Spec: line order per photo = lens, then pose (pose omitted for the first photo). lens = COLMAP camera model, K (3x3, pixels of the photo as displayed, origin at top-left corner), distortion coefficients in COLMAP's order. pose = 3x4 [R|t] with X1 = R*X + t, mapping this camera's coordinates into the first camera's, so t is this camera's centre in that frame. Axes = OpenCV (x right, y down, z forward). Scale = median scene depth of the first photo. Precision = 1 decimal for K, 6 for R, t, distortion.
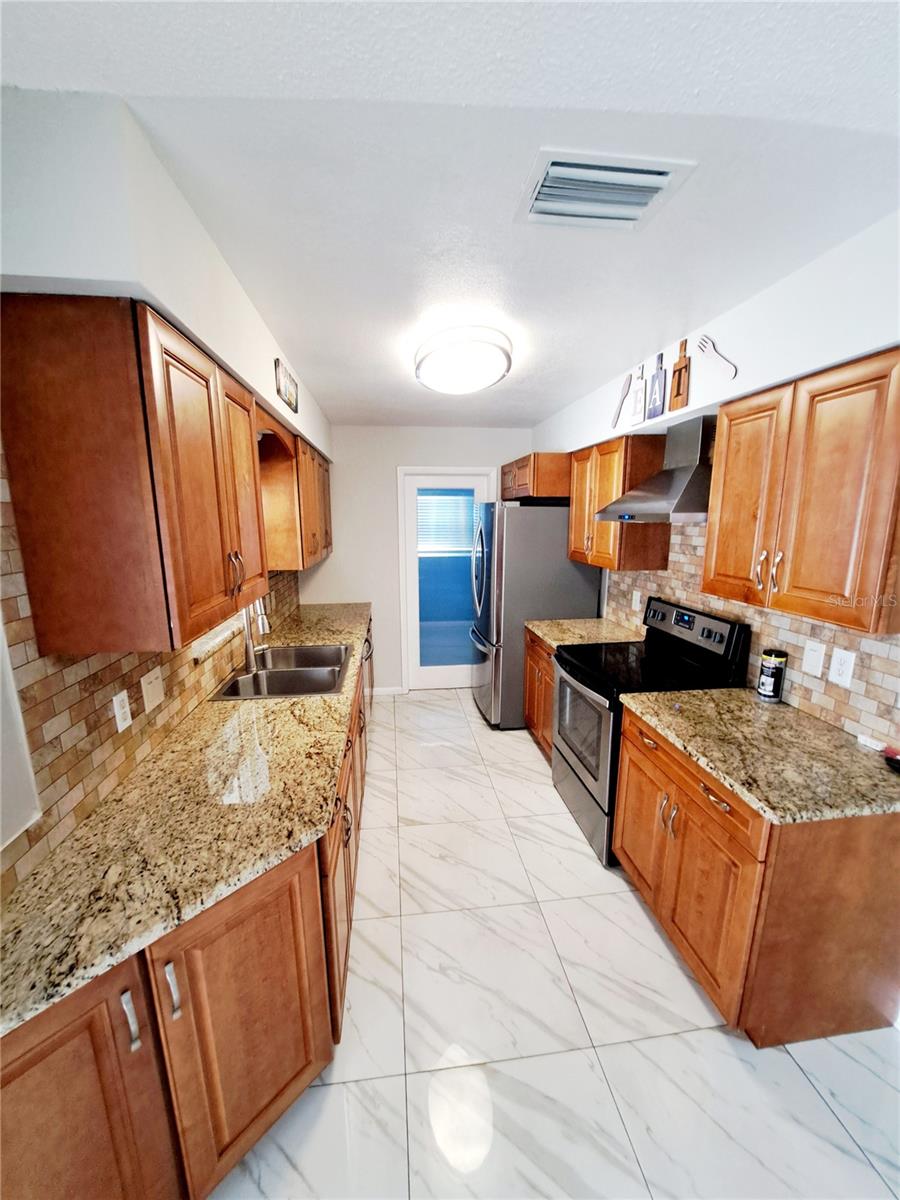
lens RADIAL K [[478.5, 0, 451.1], [0, 478.5, 613.4], [0, 0, 1]] dist [-0.025401, 0.005137]
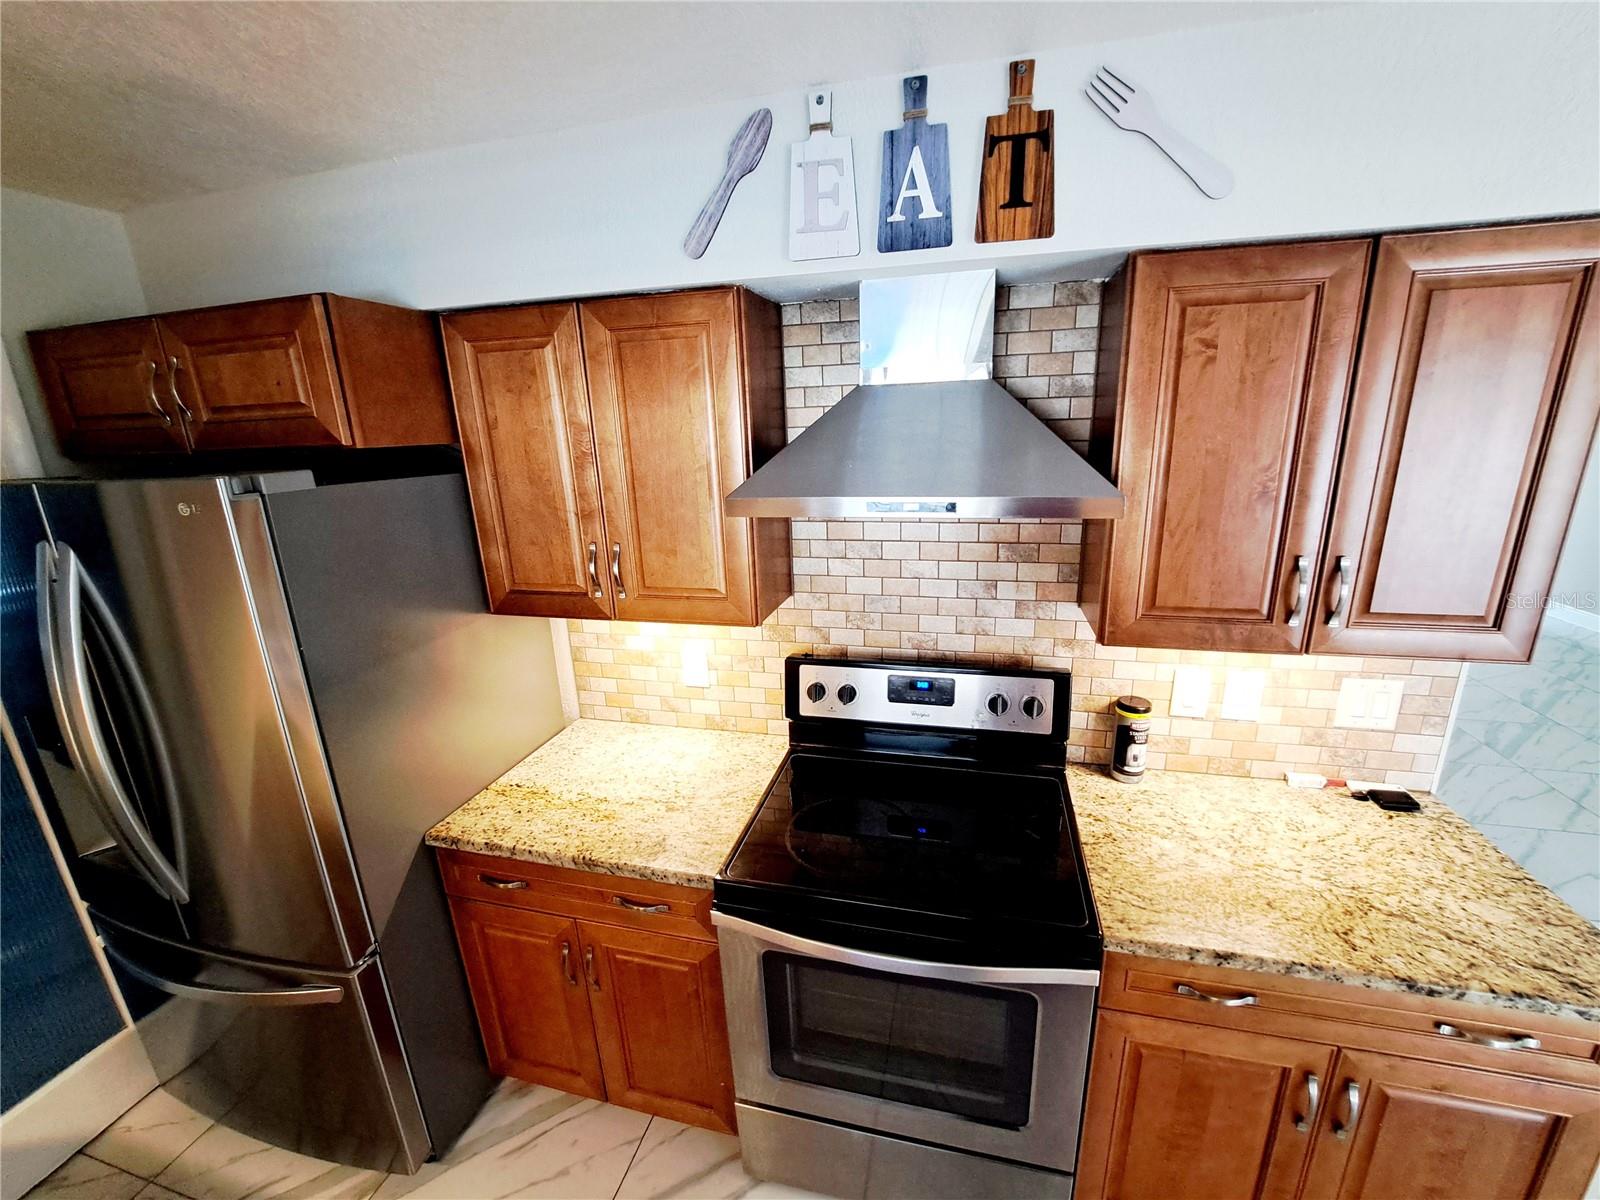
lens RADIAL K [[637.7, 0, 810.5], [0, 637.7, 603.7], [0, 0, 1]] dist [-0.017742, -0.000272]
pose [[0.368738, -0.259075, 0.892699, -0.212832], [0.218456, 0.957628, 0.187683, -0.359804], [-0.903498, 0.125810, 0.409711, 1.296510]]
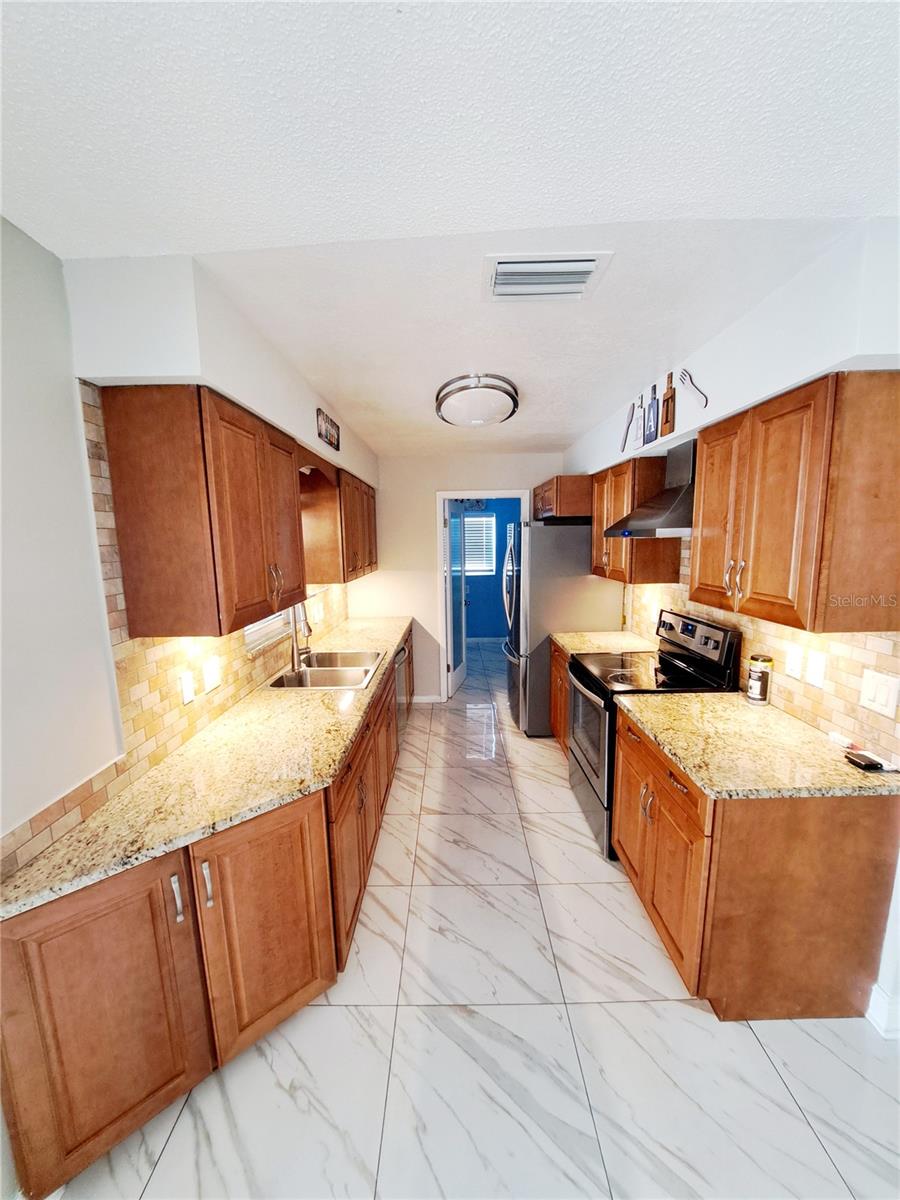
lens RADIAL K [[478.3, 0, 451.3], [0, 478.3, 612.4], [0, 0, 1]] dist [-0.017742, -0.000272]
pose [[0.991433, 0.004684, -0.130530, 0.170875], [-0.010697, 0.998911, -0.045404, 0.047422], [0.130175, 0.046412, 0.990404, -0.182688]]
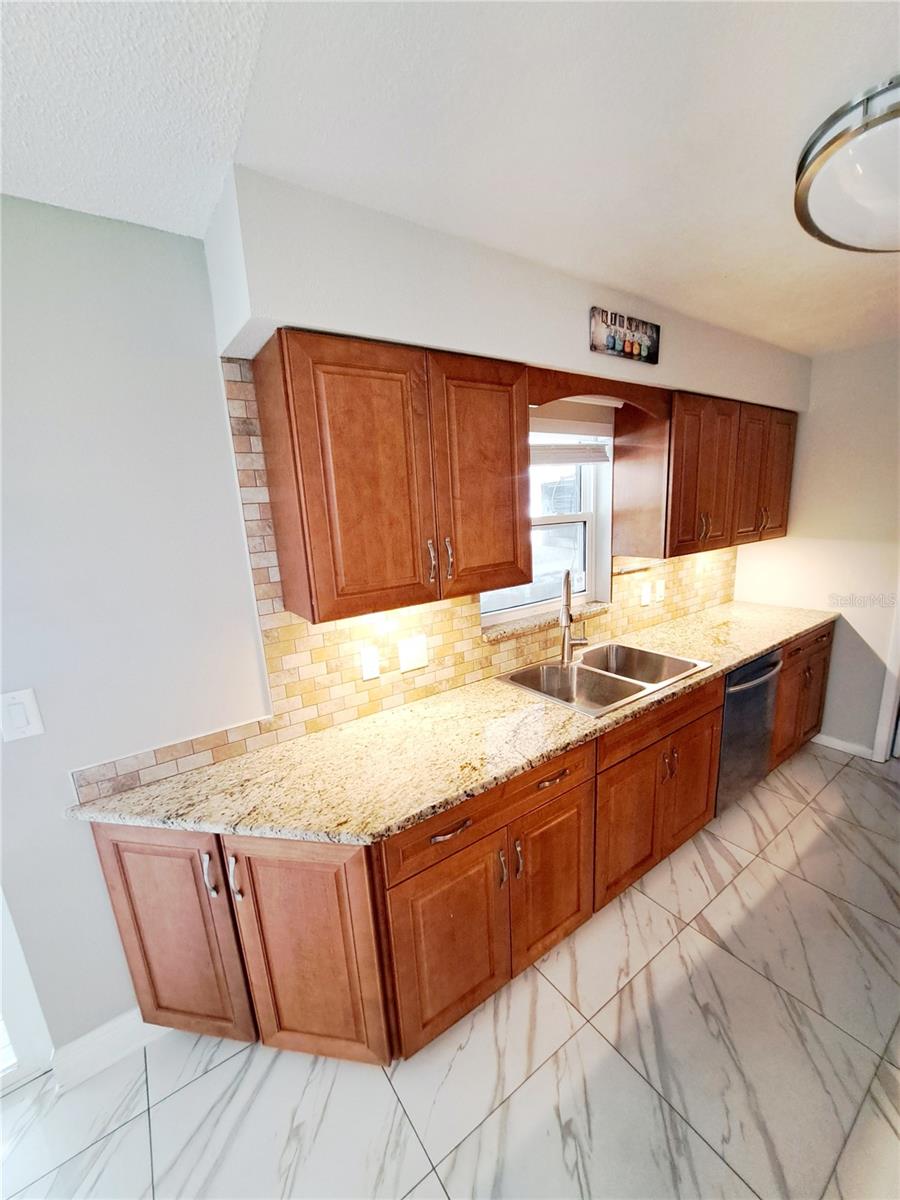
lens RADIAL K [[474.9, 0, 449.2], [0, 474.9, 614.1], [0, 0, 1]] dist [-0.016573, 0.000007]
pose [[0.464352, 0.172175, -0.868754, 0.430327], [-0.125848, 0.983795, 0.127709, -0.100868], [0.876664, 0.050029, 0.478495, 0.526363]]
